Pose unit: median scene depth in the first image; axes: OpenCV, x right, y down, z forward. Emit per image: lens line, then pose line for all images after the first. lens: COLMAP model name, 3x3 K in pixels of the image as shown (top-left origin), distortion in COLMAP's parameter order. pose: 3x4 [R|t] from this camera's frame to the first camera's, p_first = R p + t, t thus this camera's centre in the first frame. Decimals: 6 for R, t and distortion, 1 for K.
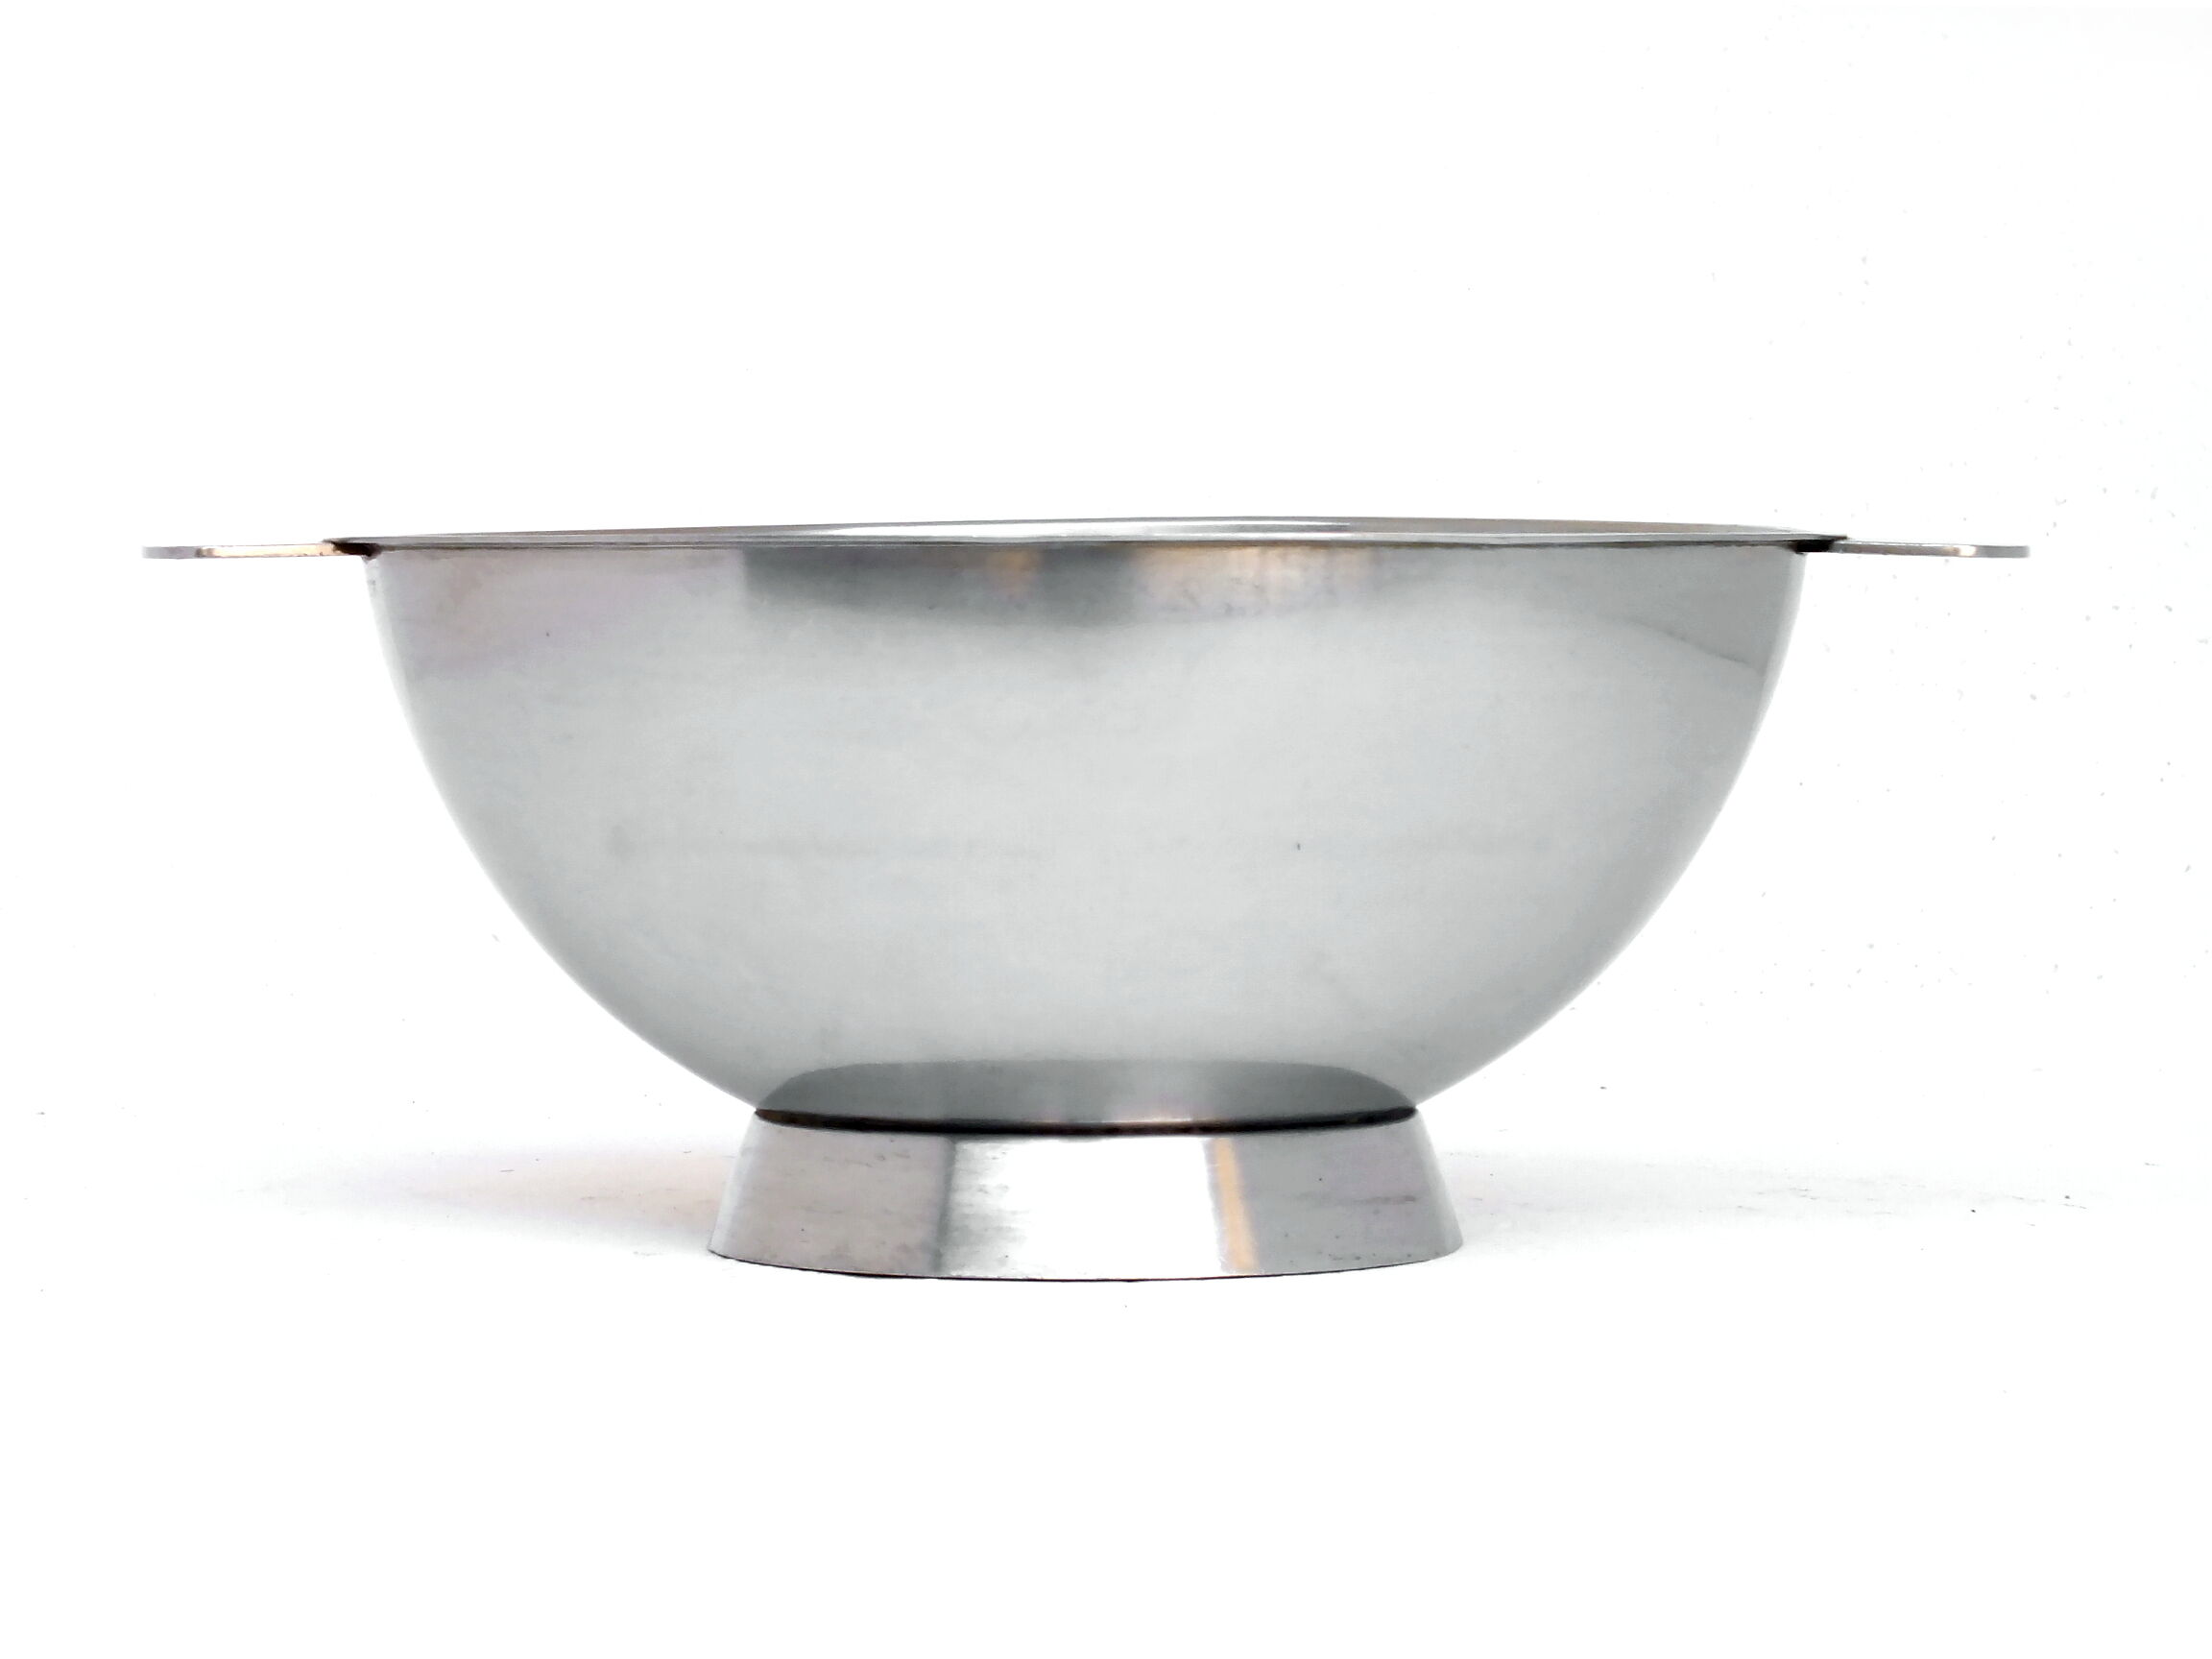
lens RADIAL K [[7967.2, 0, 1106.0], [0, 7967.2, 829.5], [0, 0, 1]] dist [0.049887, 0.266110]
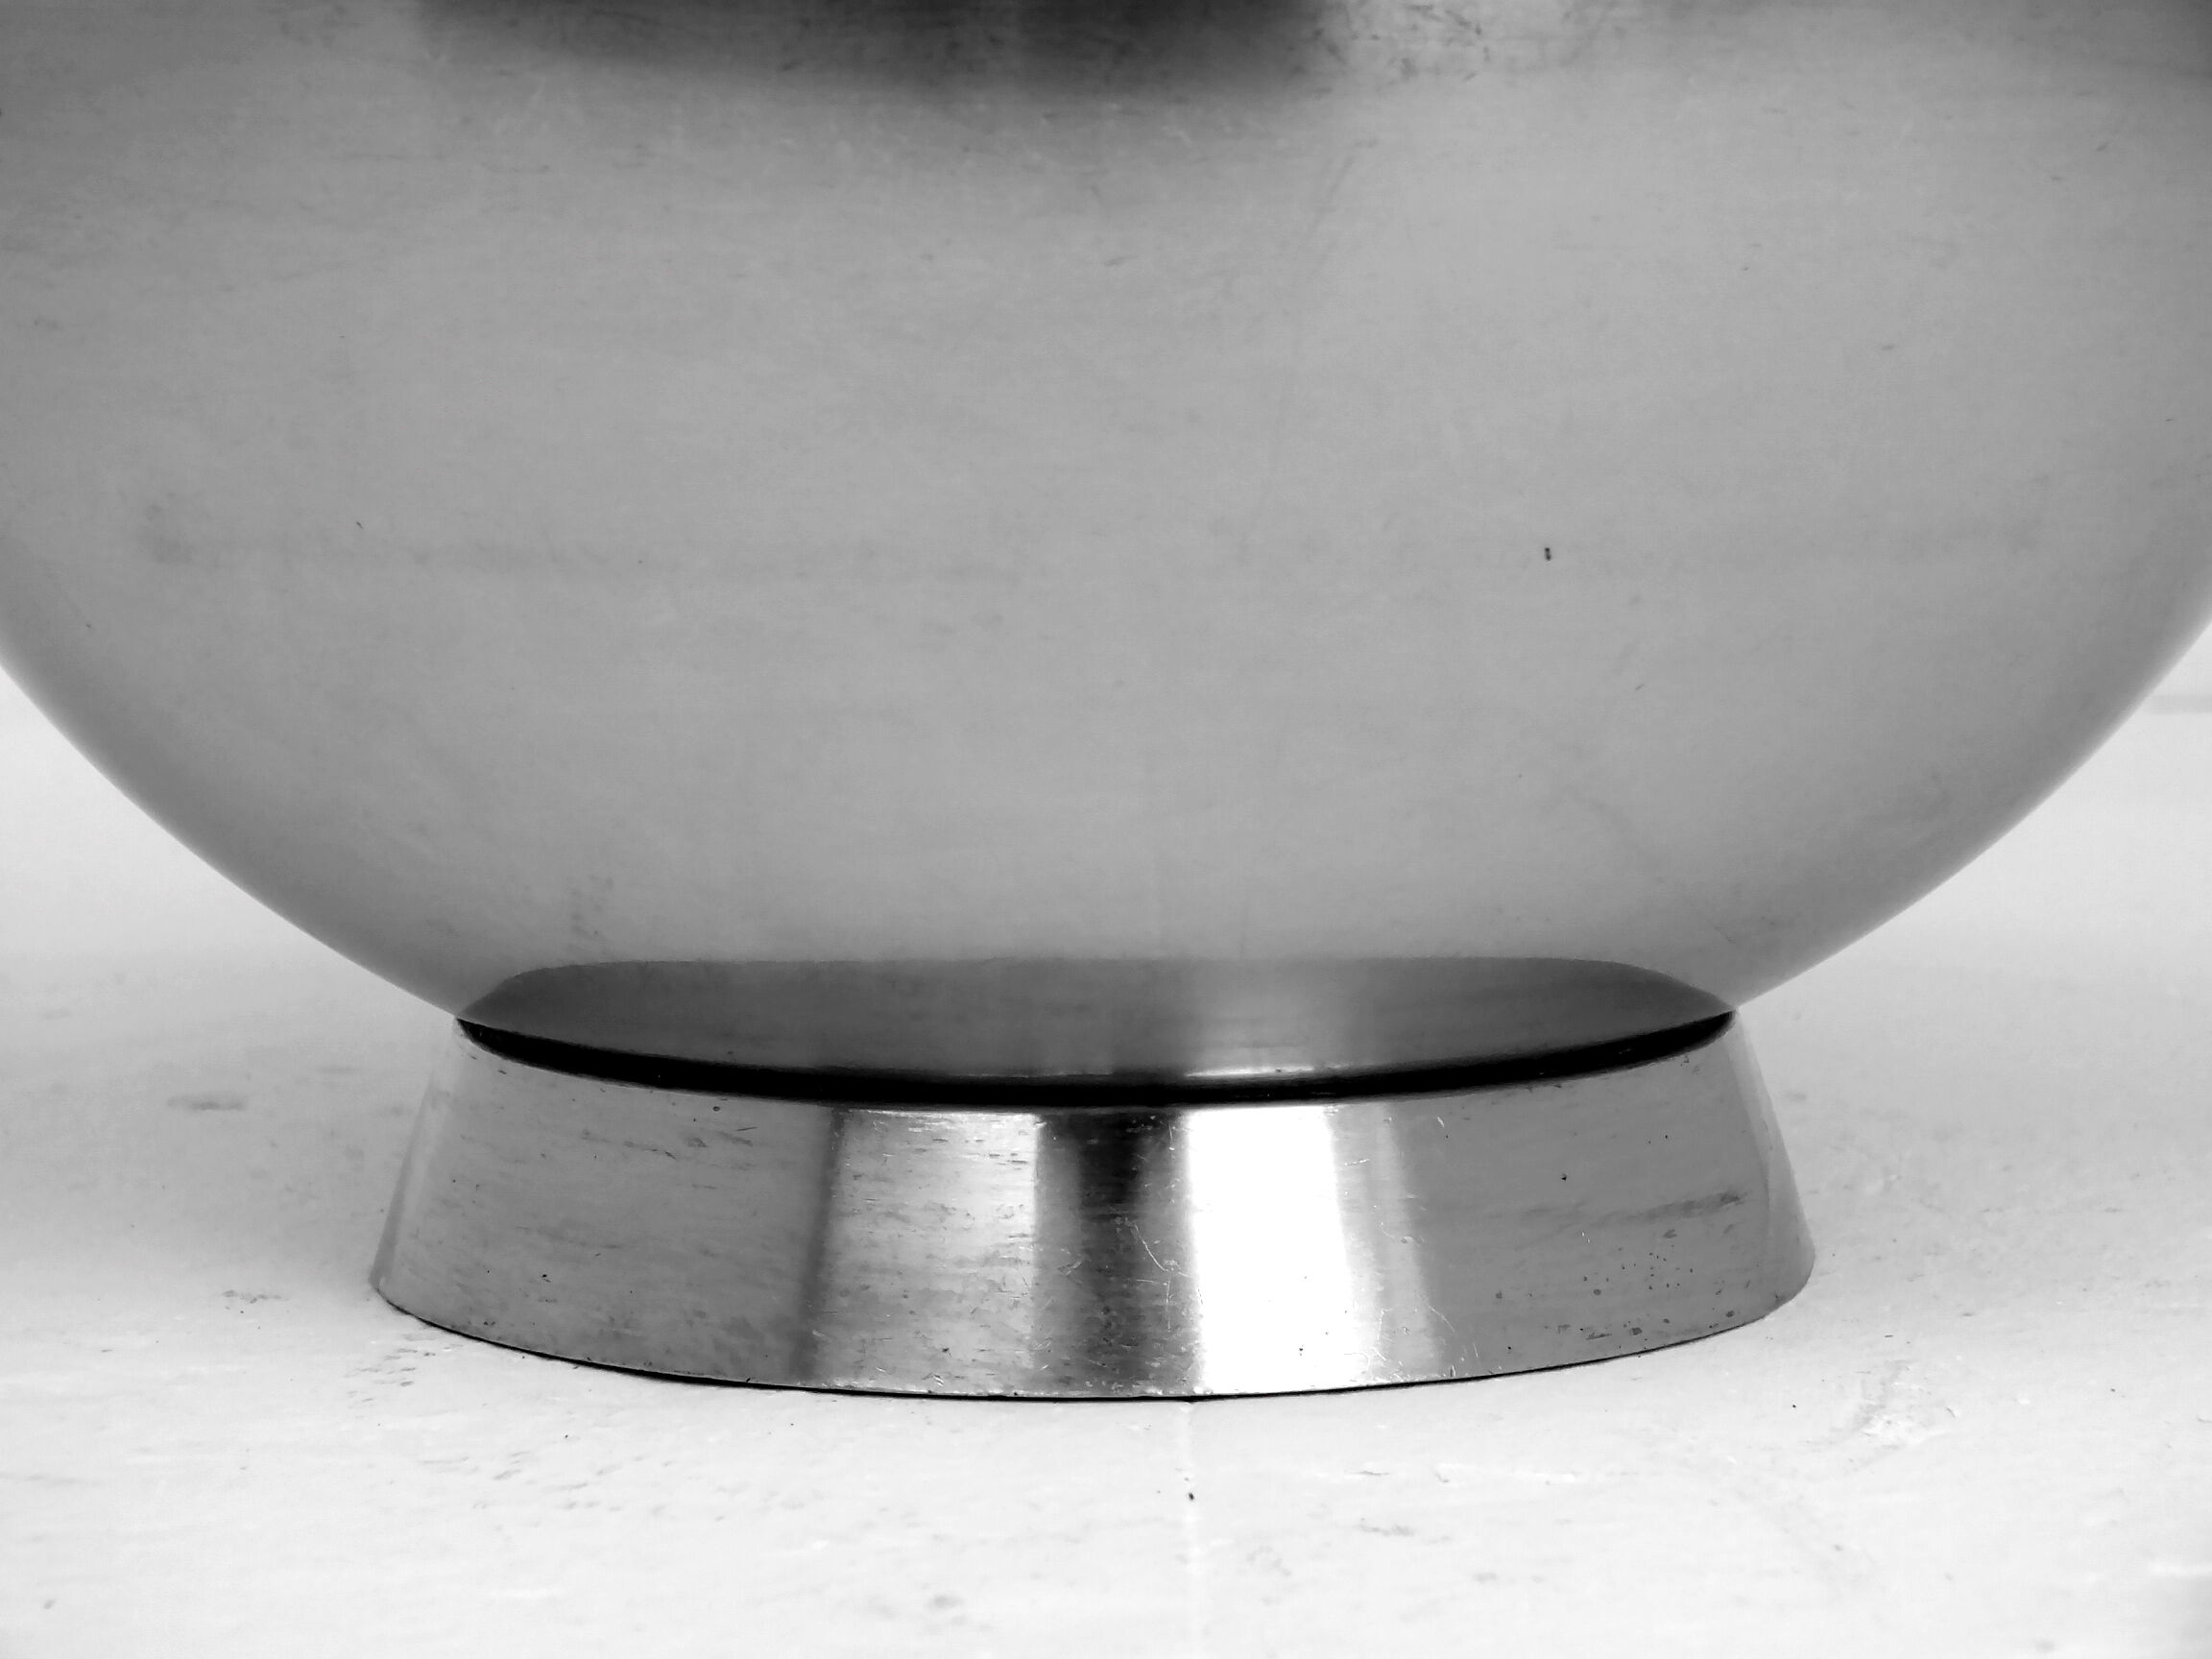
lens RADIAL K [[8605.8, 0, 1106.0], [0, 8605.8, 829.5], [0, 0, 1]] dist [-2.495496, 94.172697]
pose [[0.999947, -0.003469, 0.009680, -0.007397], [0.002665, 0.996636, 0.081911, -0.022756], [-0.009931, -0.081881, 0.996593, 0.465498]]
